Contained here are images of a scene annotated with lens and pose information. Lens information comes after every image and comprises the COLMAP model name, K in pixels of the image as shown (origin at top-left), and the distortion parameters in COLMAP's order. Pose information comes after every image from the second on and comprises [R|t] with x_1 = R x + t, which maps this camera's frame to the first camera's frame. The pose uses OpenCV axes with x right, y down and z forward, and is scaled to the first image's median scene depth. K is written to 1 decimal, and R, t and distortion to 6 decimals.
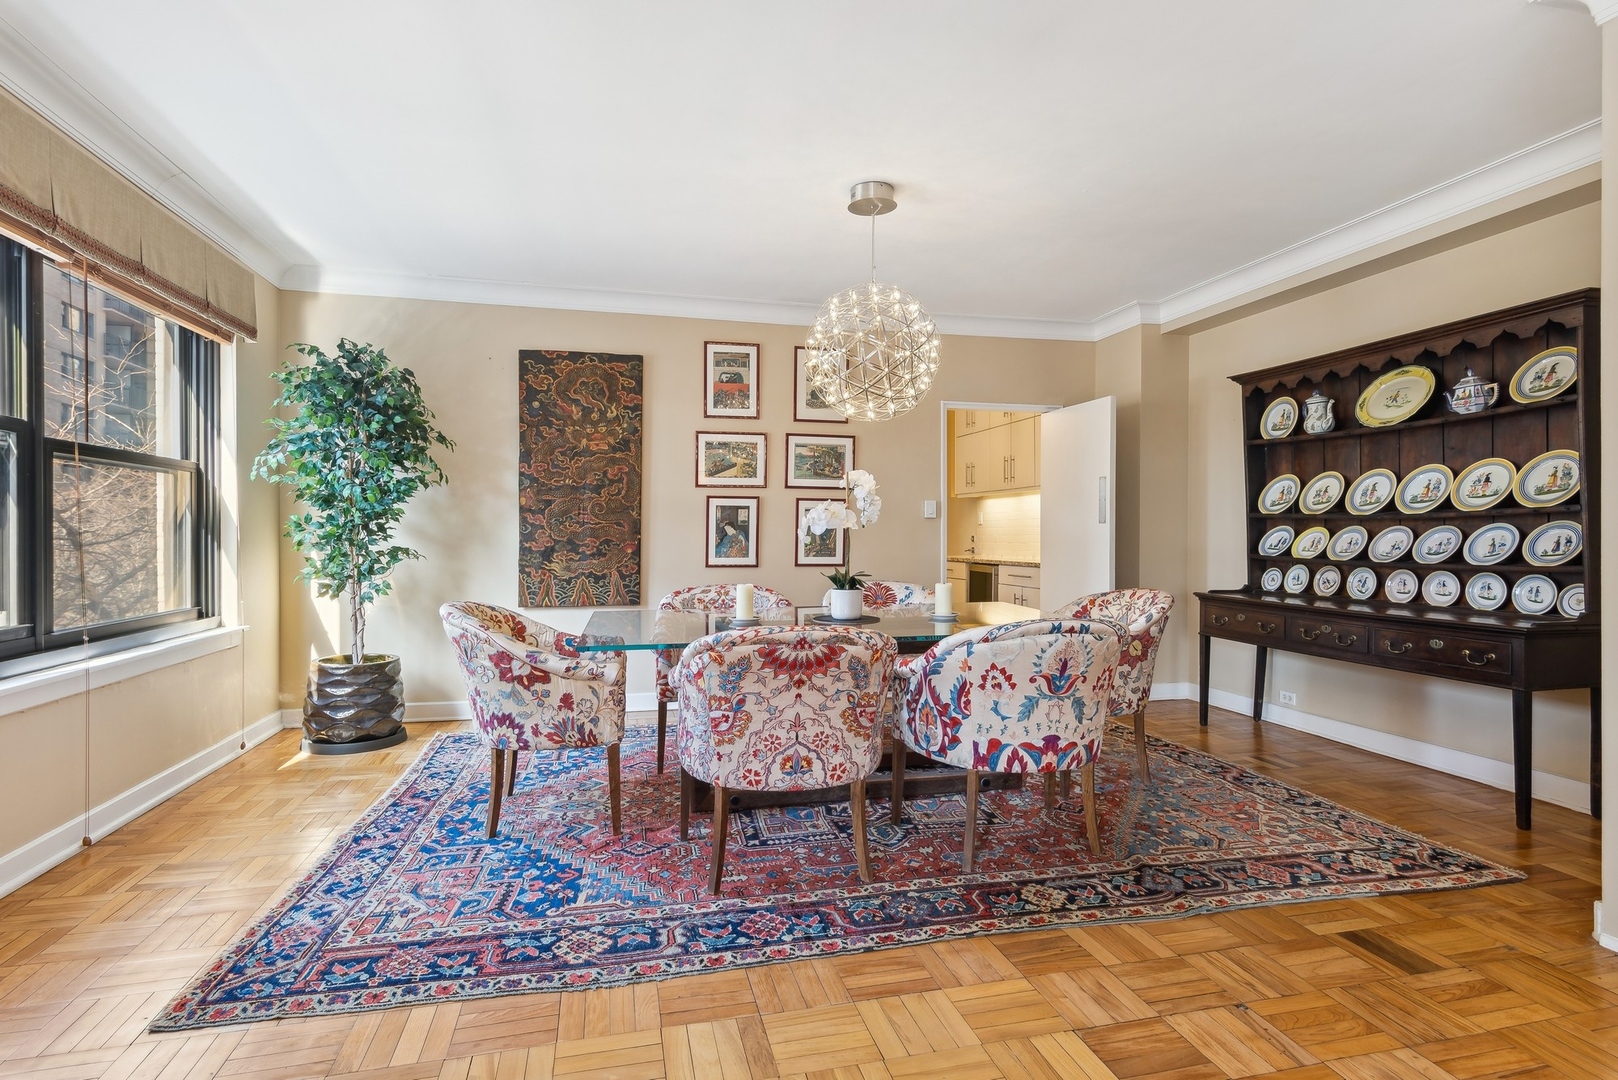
lens RADIAL K [[810.9, 0, 805.8], [0, 810.9, 533.6], [0, 0, 1]] dist [0.002645, -0.000612]
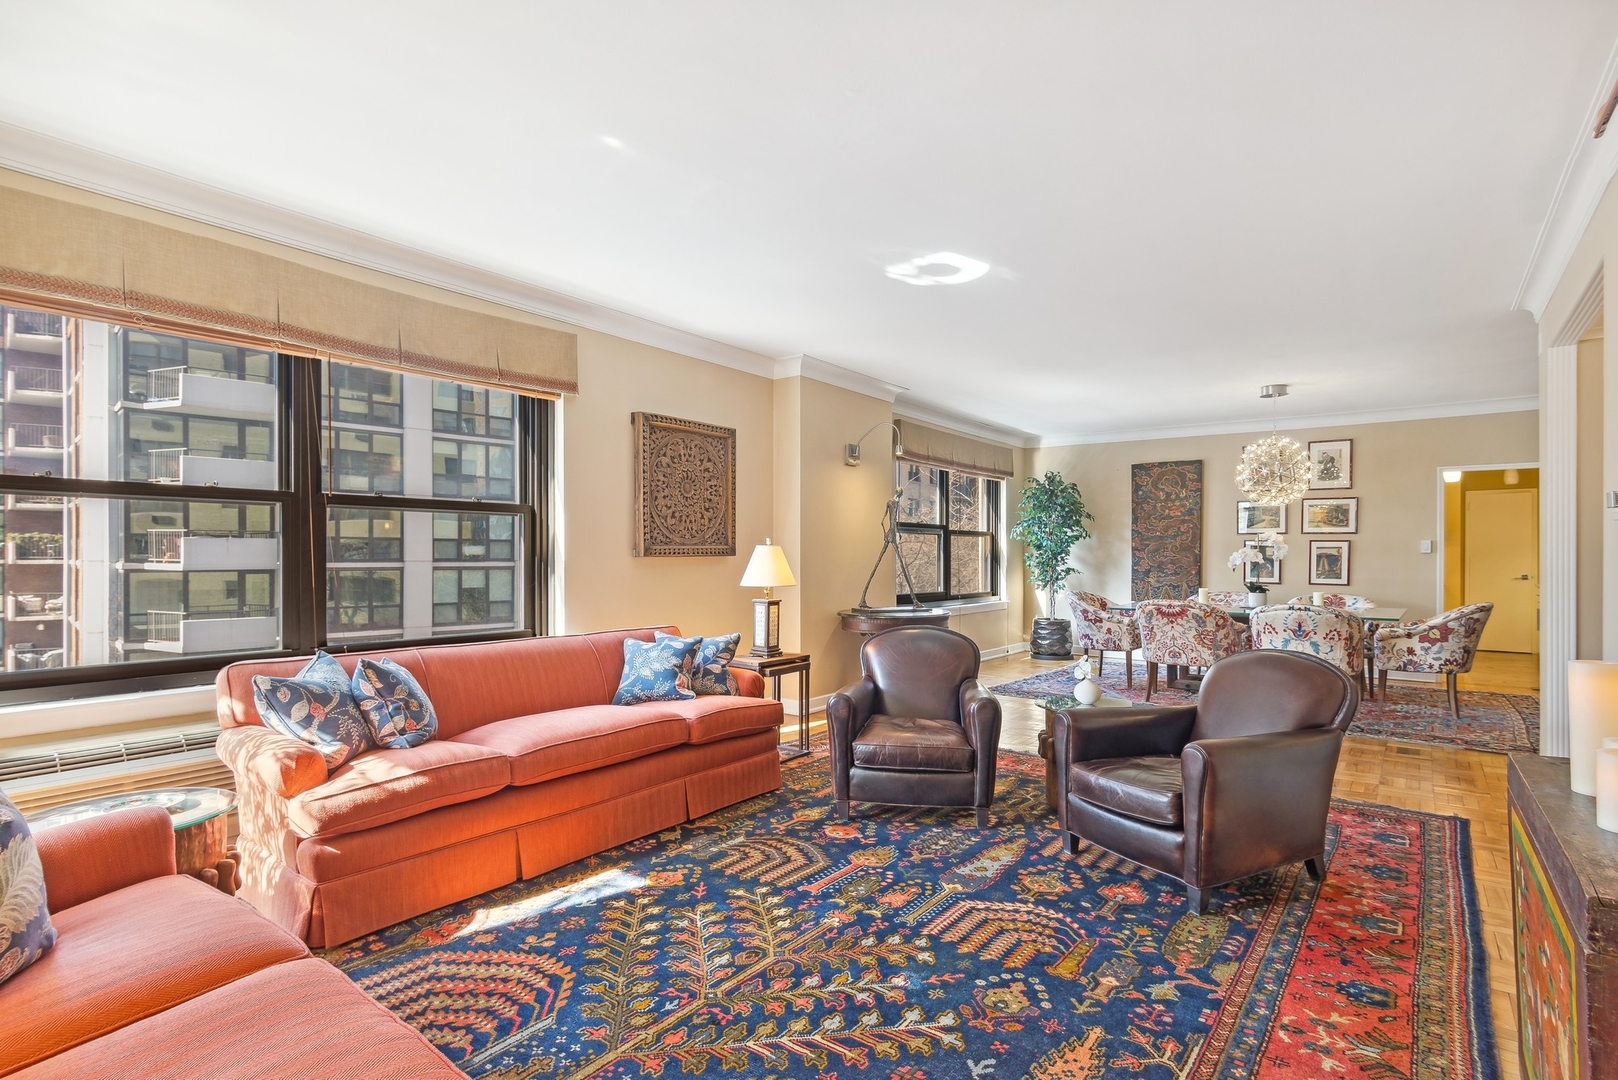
lens RADIAL K [[810.9, 0, 814.3], [0, 810.9, 550.1], [0, 0, 1]] dist [0.002645, -0.000612]
pose [[0.638070, -0.001814, -0.769976, 0.725183], [-0.002809, 0.999985, -0.004683, -0.018689], [0.769973, 0.005151, 0.638056, -0.893060]]
